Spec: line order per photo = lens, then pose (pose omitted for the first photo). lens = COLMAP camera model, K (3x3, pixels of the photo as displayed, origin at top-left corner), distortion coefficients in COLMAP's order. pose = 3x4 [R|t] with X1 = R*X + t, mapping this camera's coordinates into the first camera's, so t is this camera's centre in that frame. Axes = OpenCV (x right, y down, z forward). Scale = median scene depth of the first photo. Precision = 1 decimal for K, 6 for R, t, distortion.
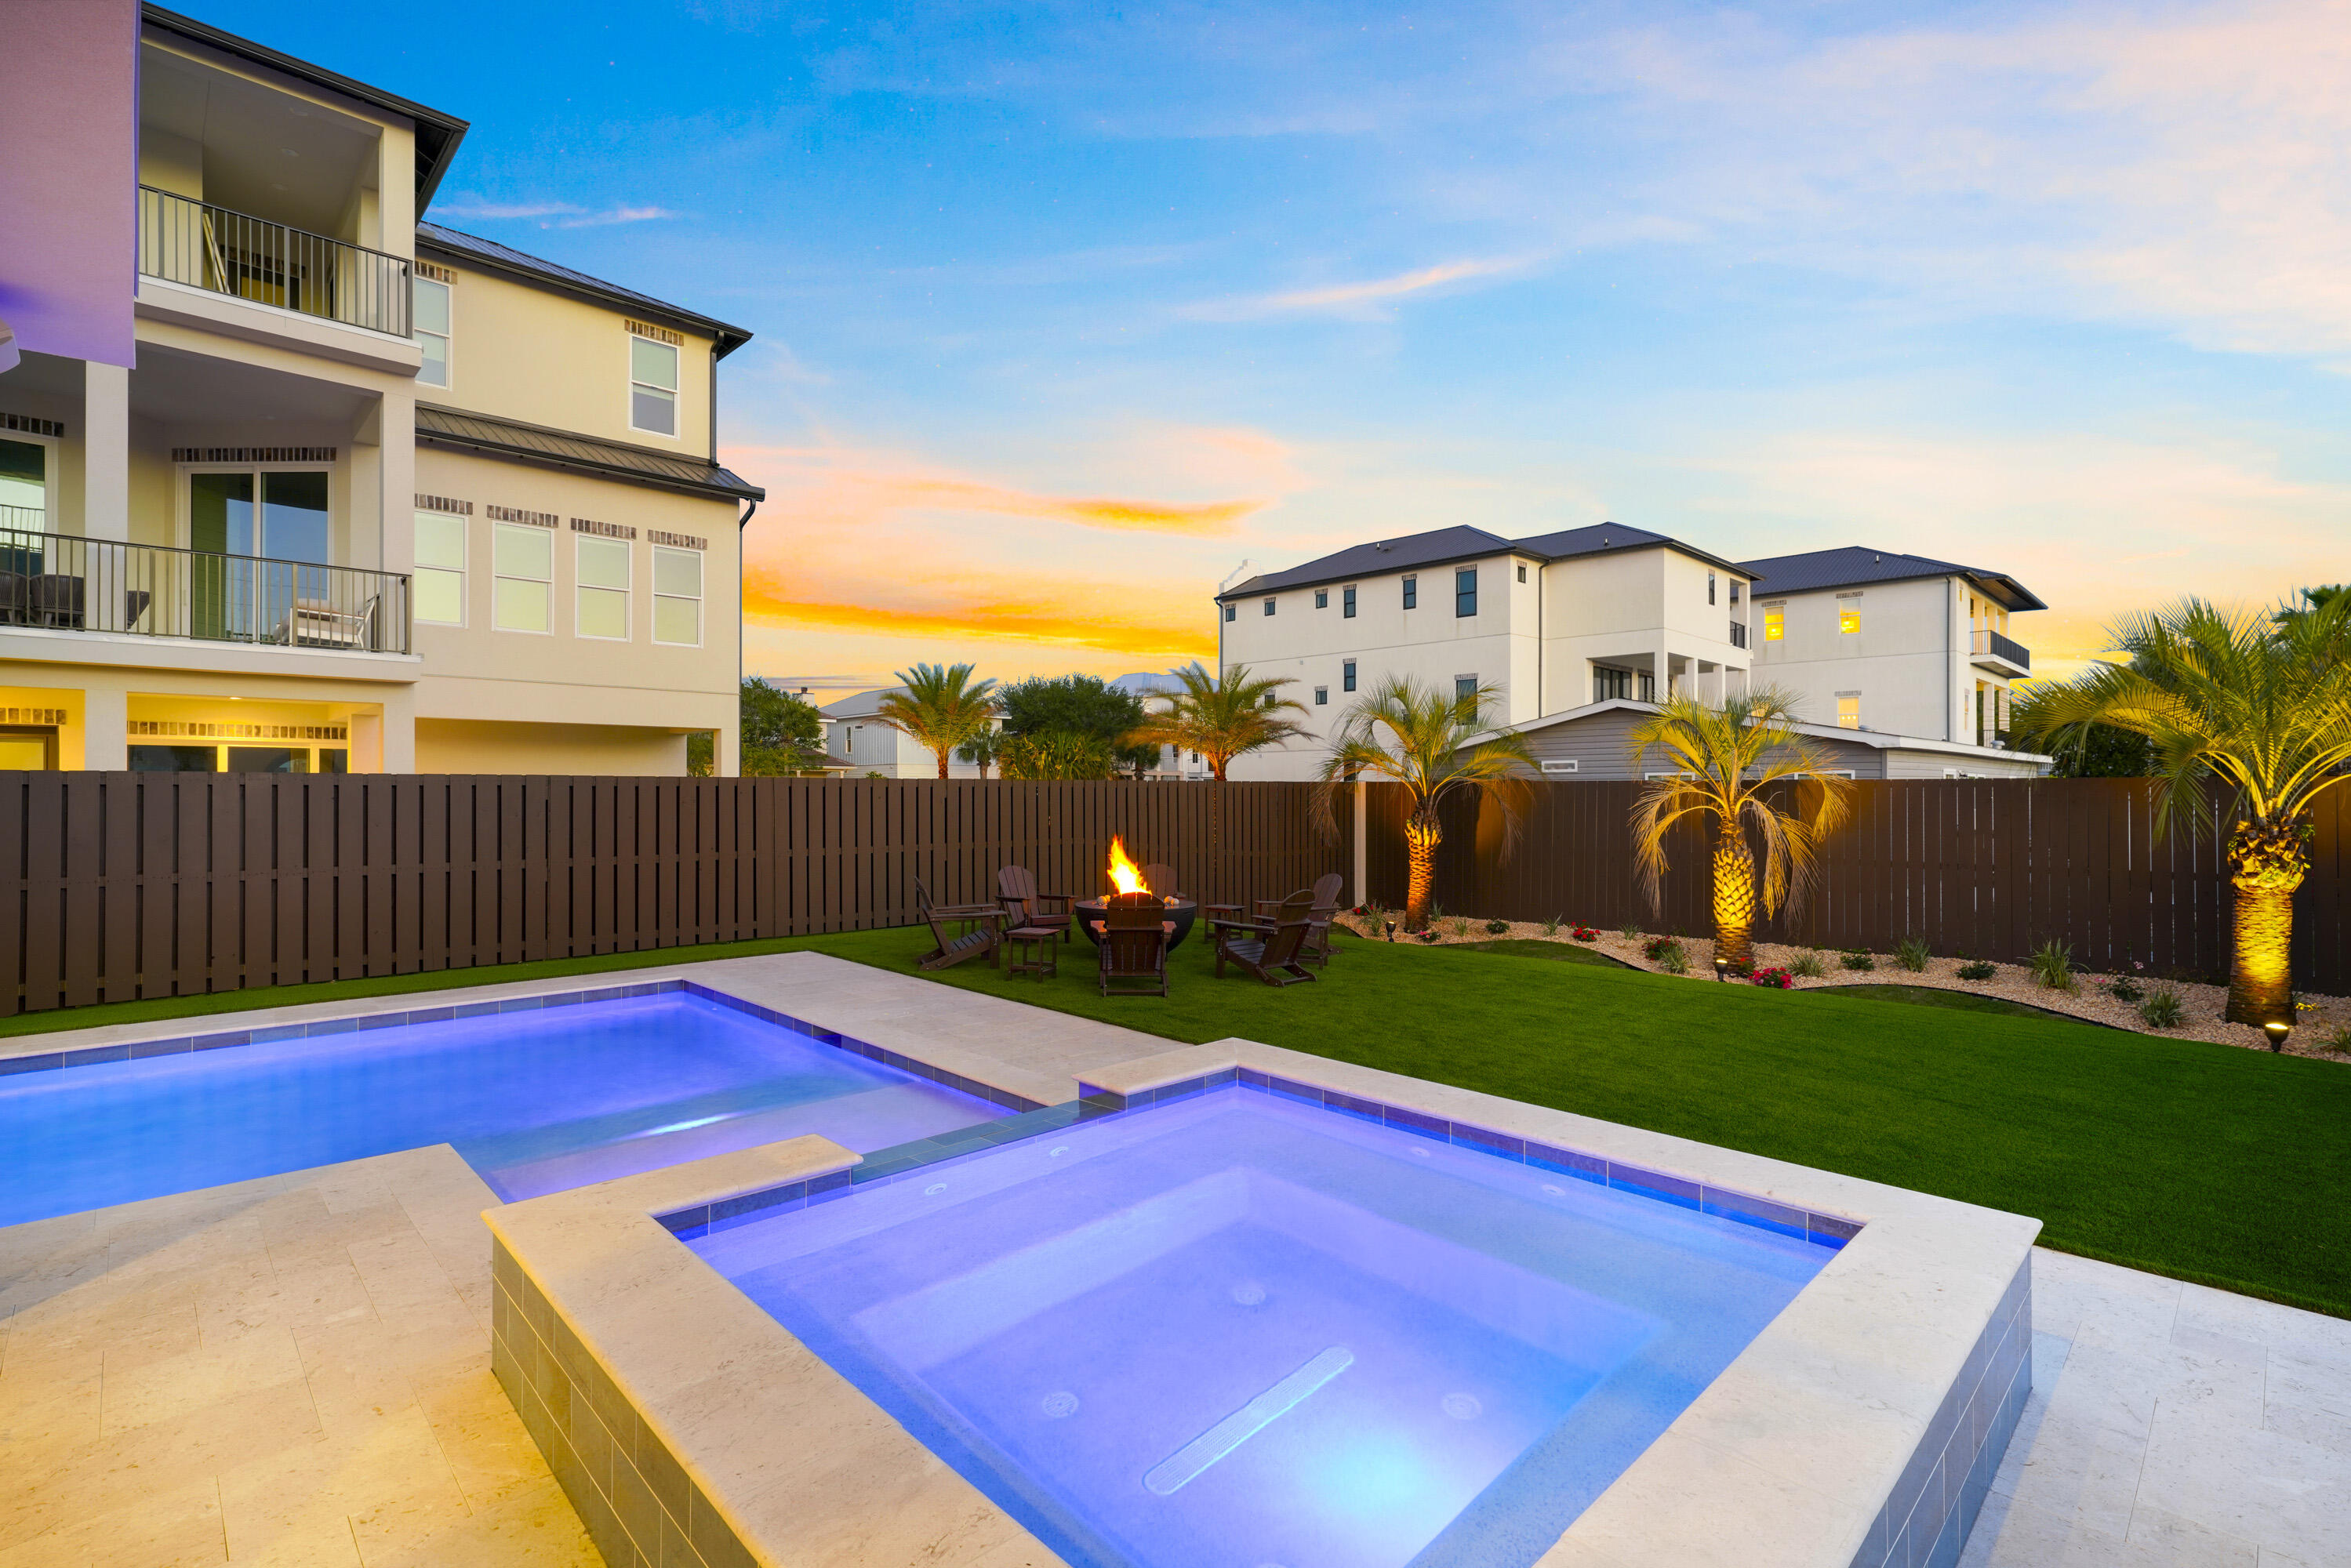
lens RADIAL K [[1081.5, 0, 1162.8], [0, 1081.5, 786.6], [0, 0, 1]] dist [-0.007279, 0.003892]
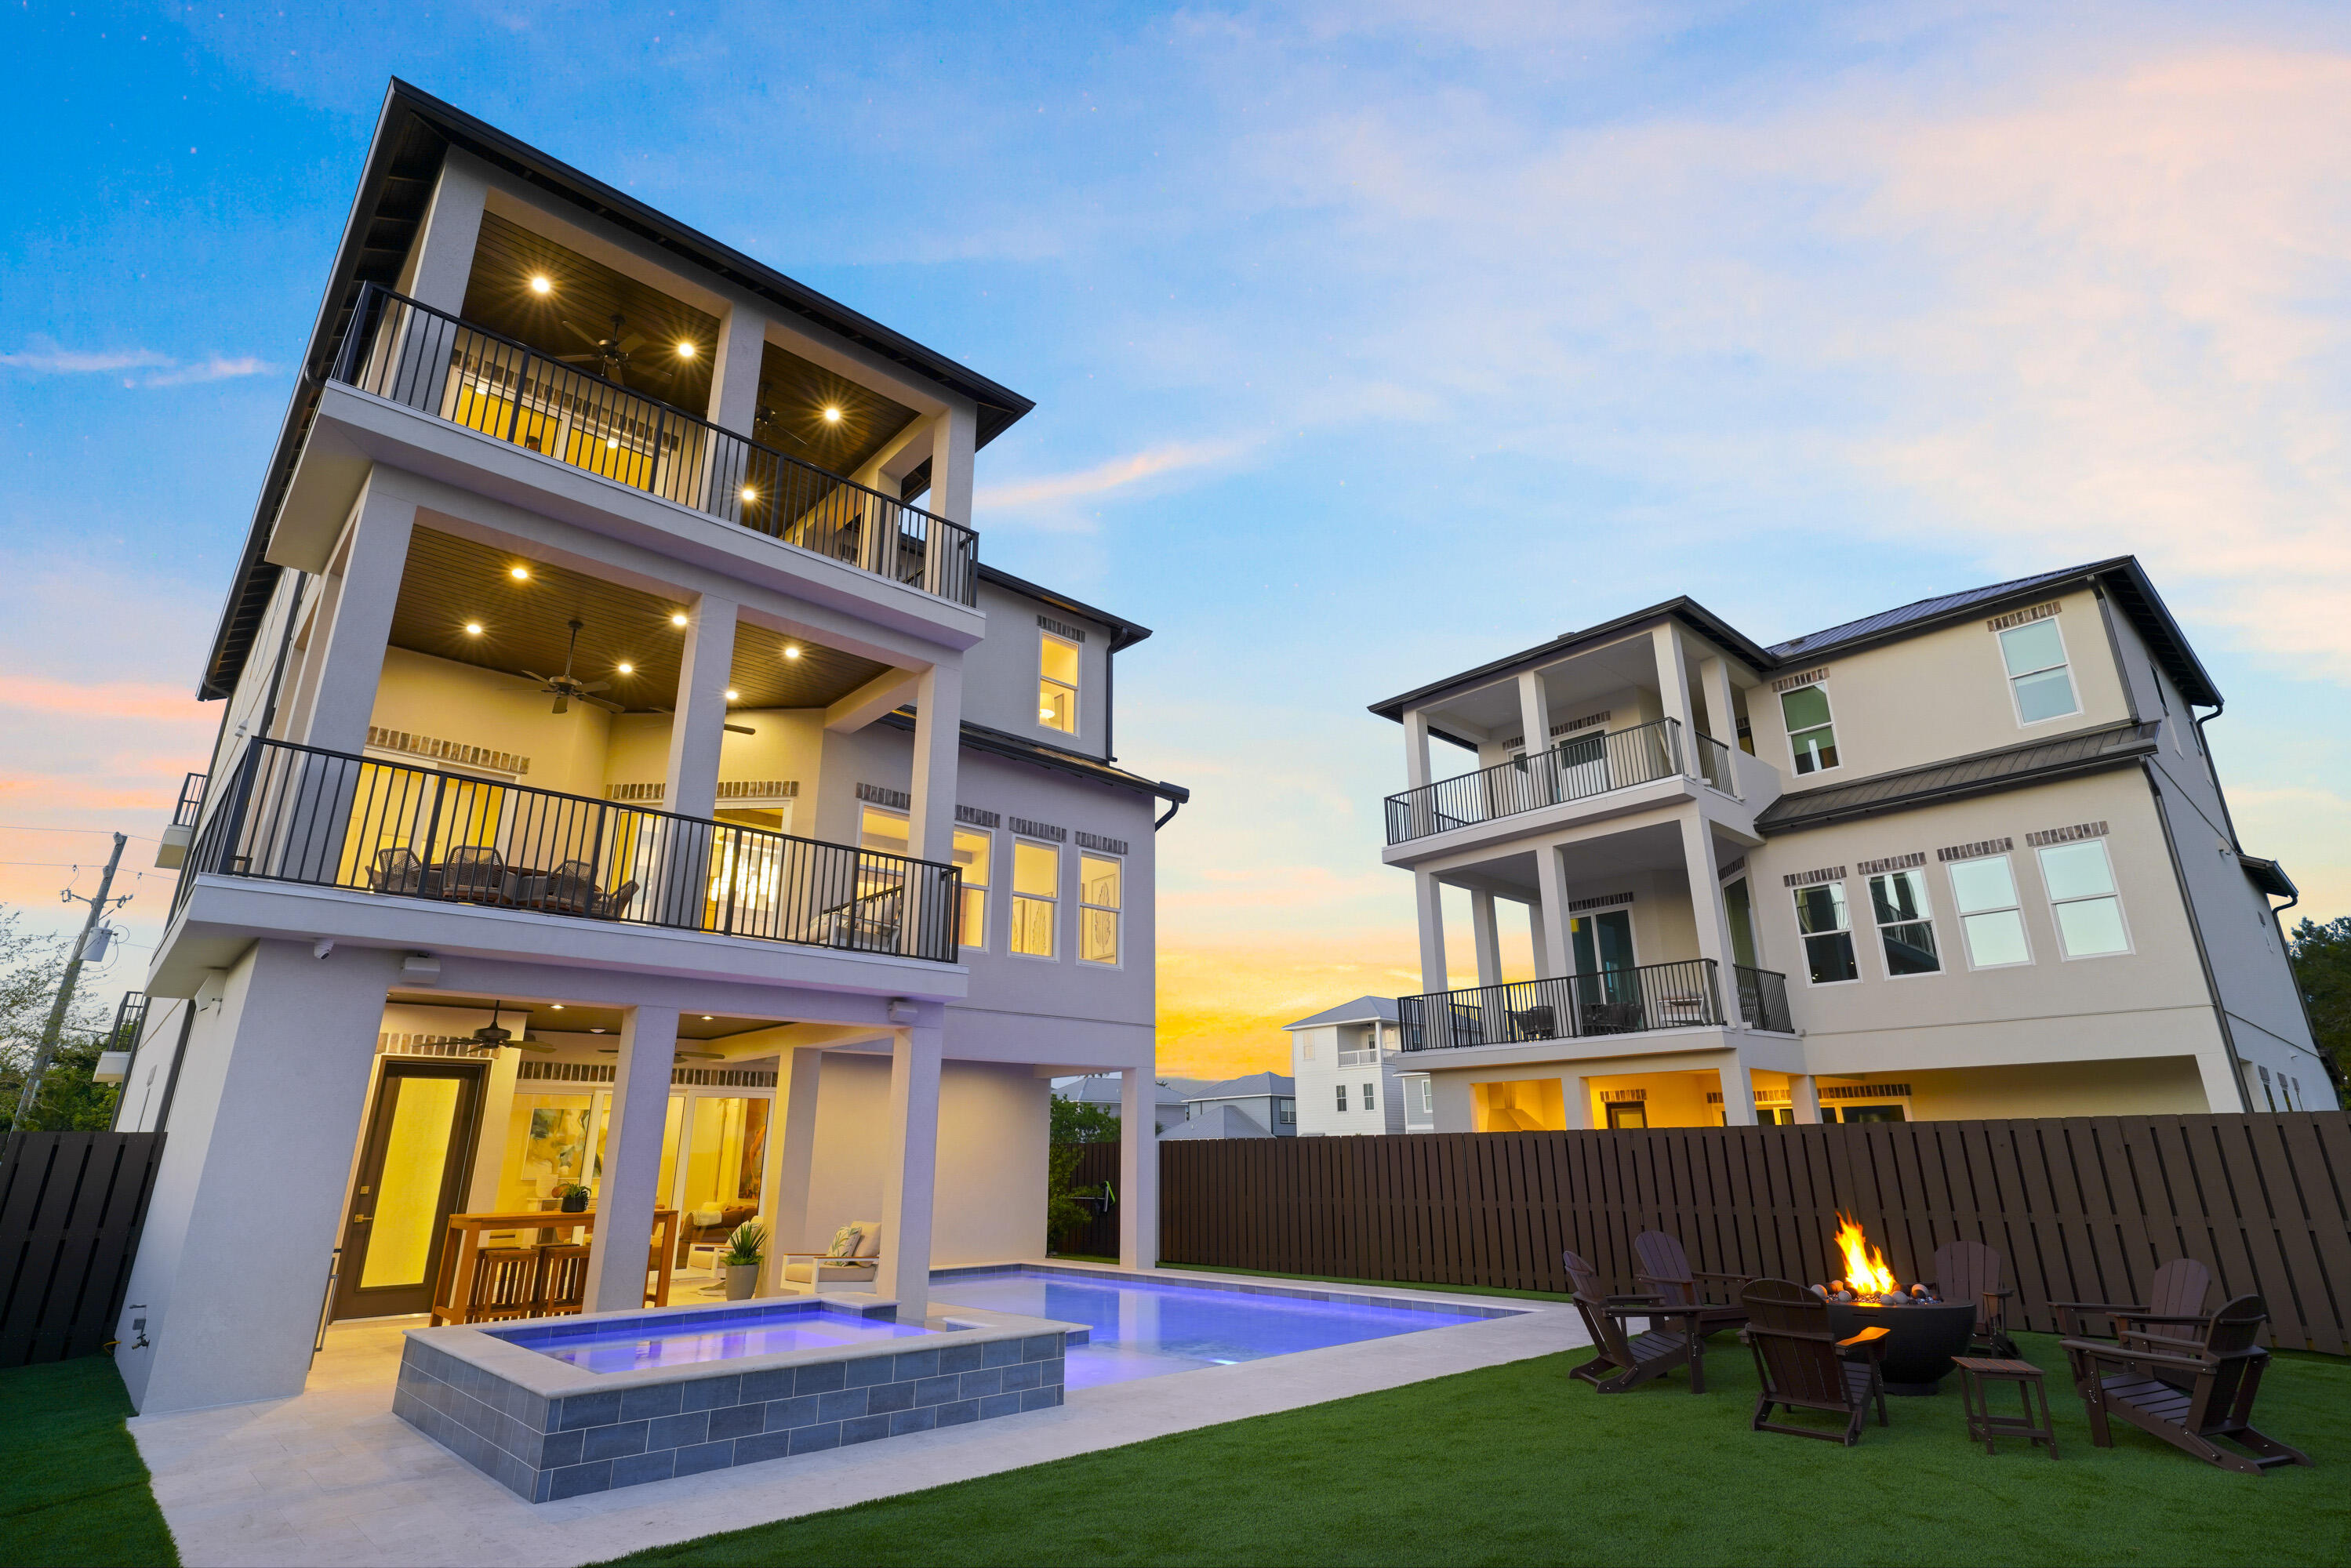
lens RADIAL K [[1160.5, 0, 1190.3], [0, 1160.5, 772.0], [0, 0, 1]] dist [0.001430, 0.003292]
pose [[-0.000790, -0.317566, -0.948236, 0.341296], [0.015826, 0.948113, -0.317539, 0.005604], [0.999874, -0.015258, 0.004277, 0.230641]]
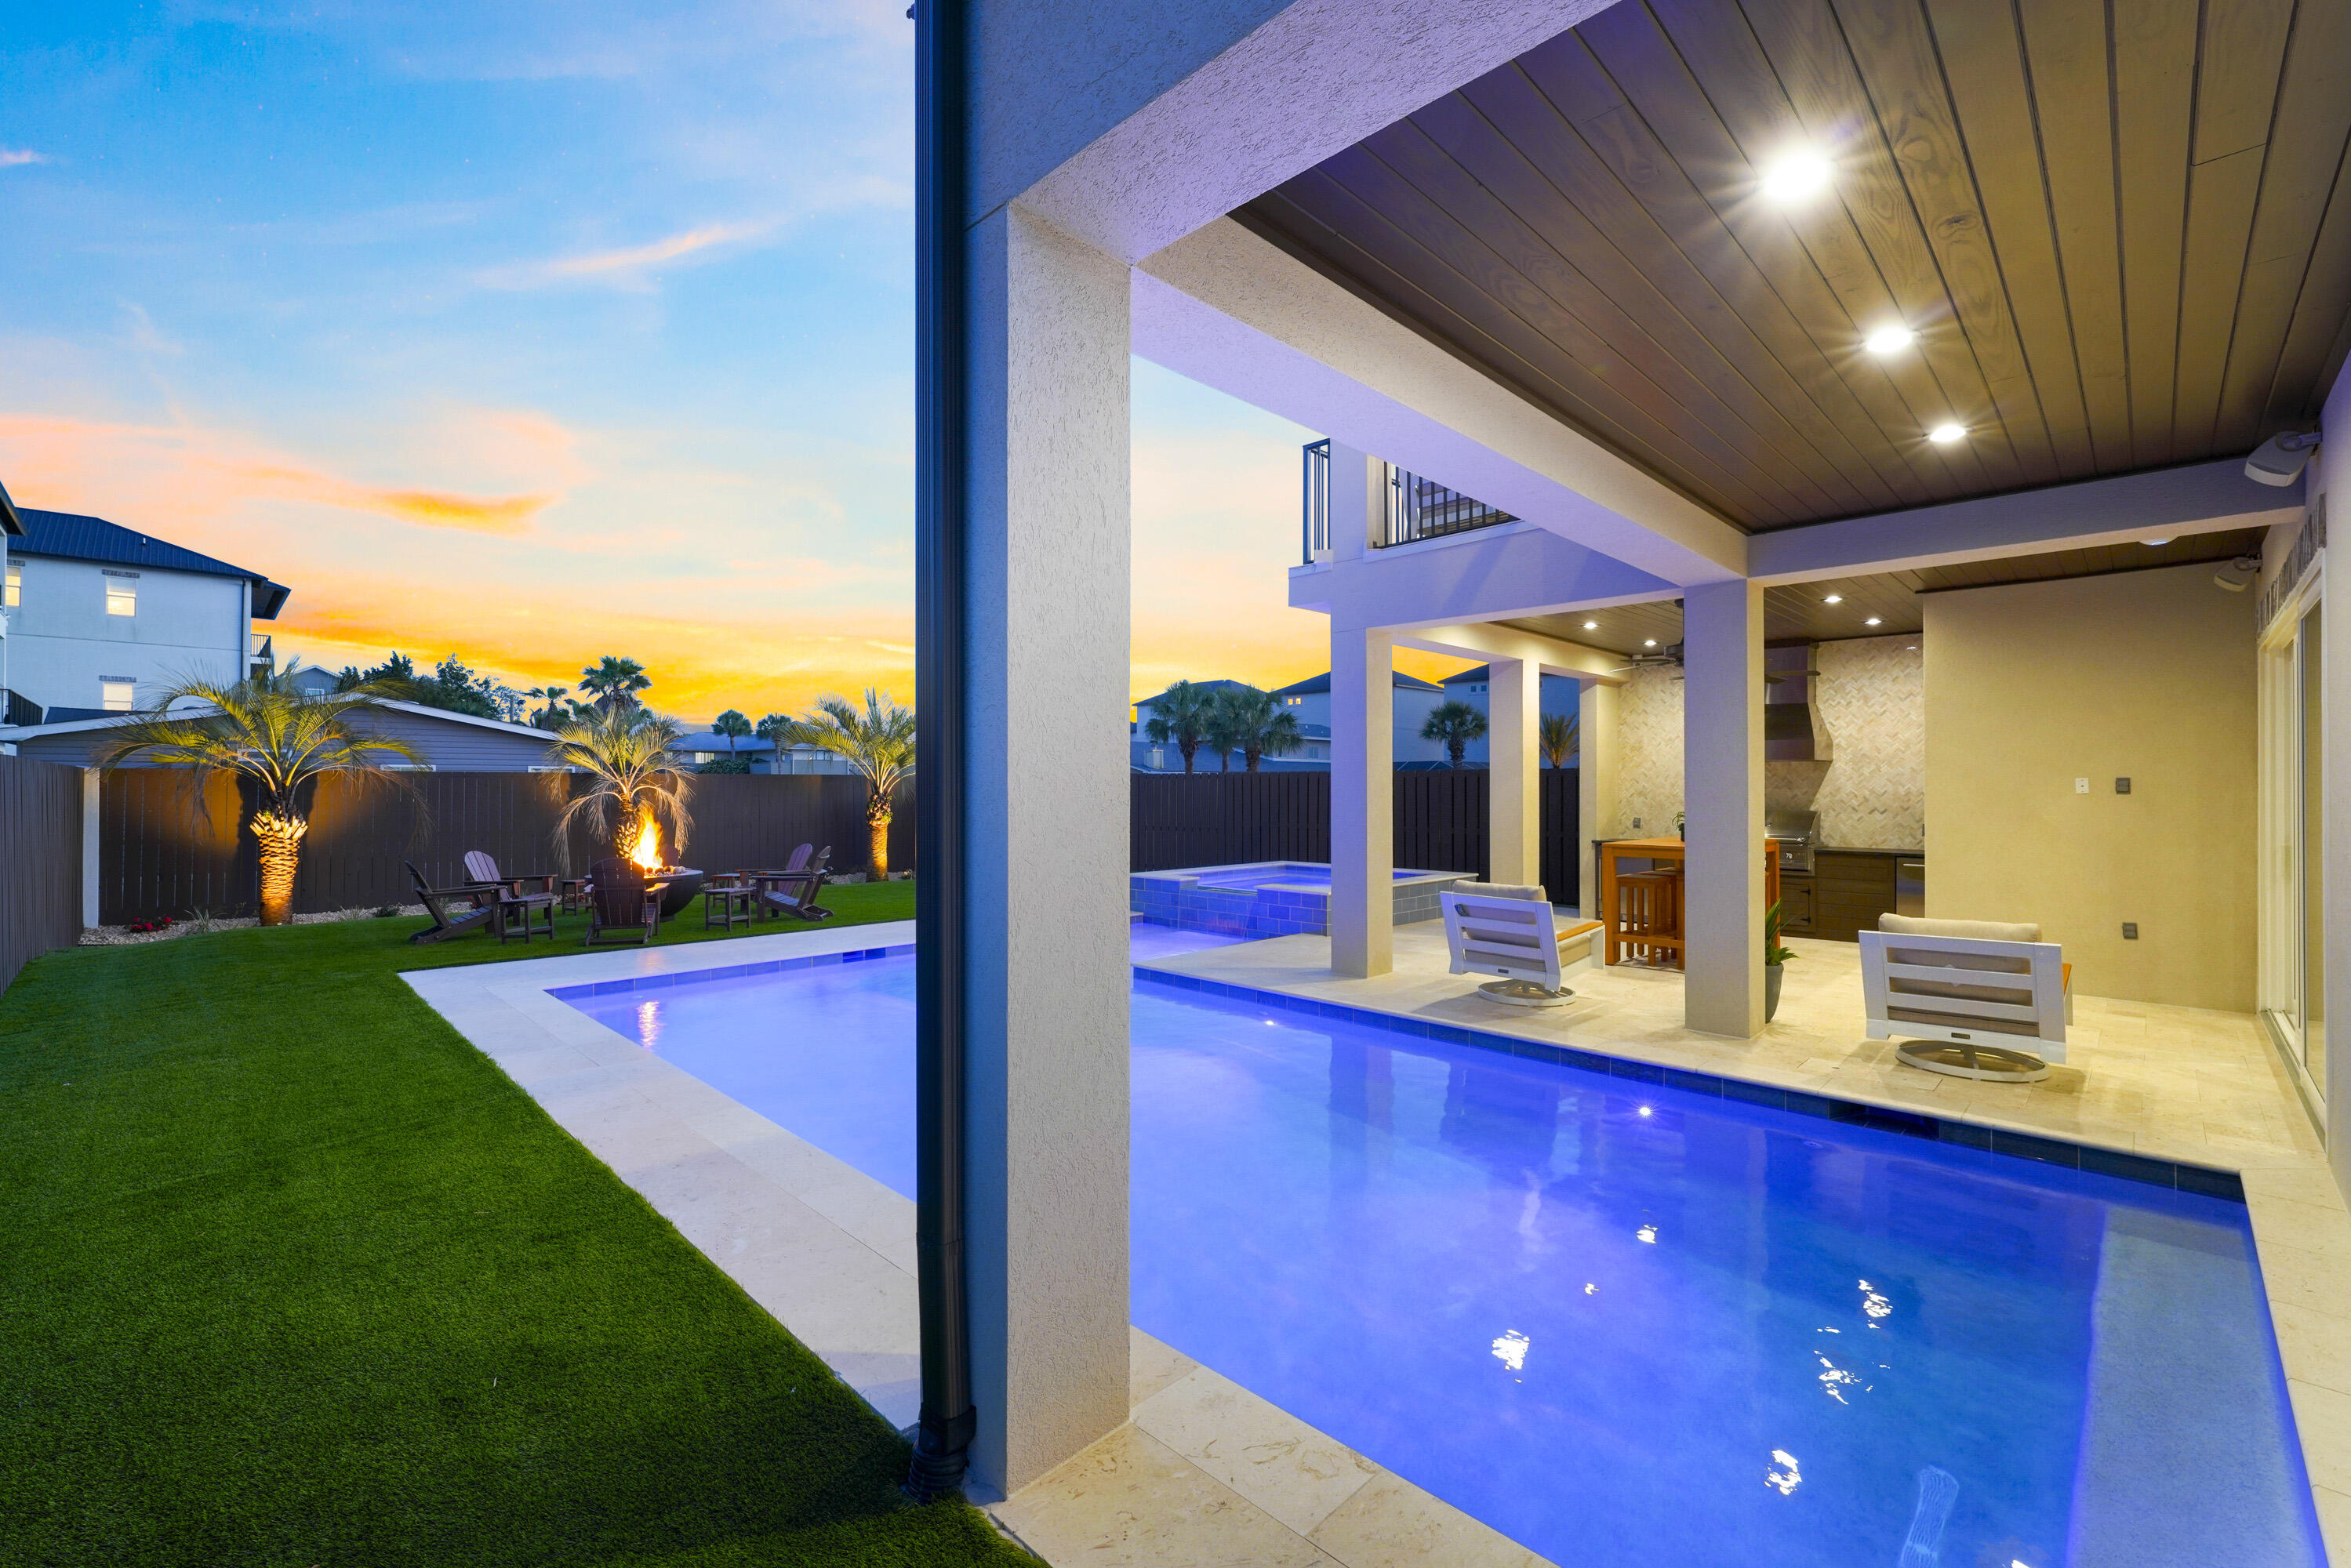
lens RADIAL K [[999.2, 0, 1221.2], [0, 999.2, 781.6], [0, 0, 1]] dist [-0.002716, 0.000016]
pose [[-0.056332, 0.004699, 0.998401, -0.496814], [-0.001681, 0.999987, -0.004801, 0.006176], [-0.998411, -0.001948, -0.056323, 0.186671]]
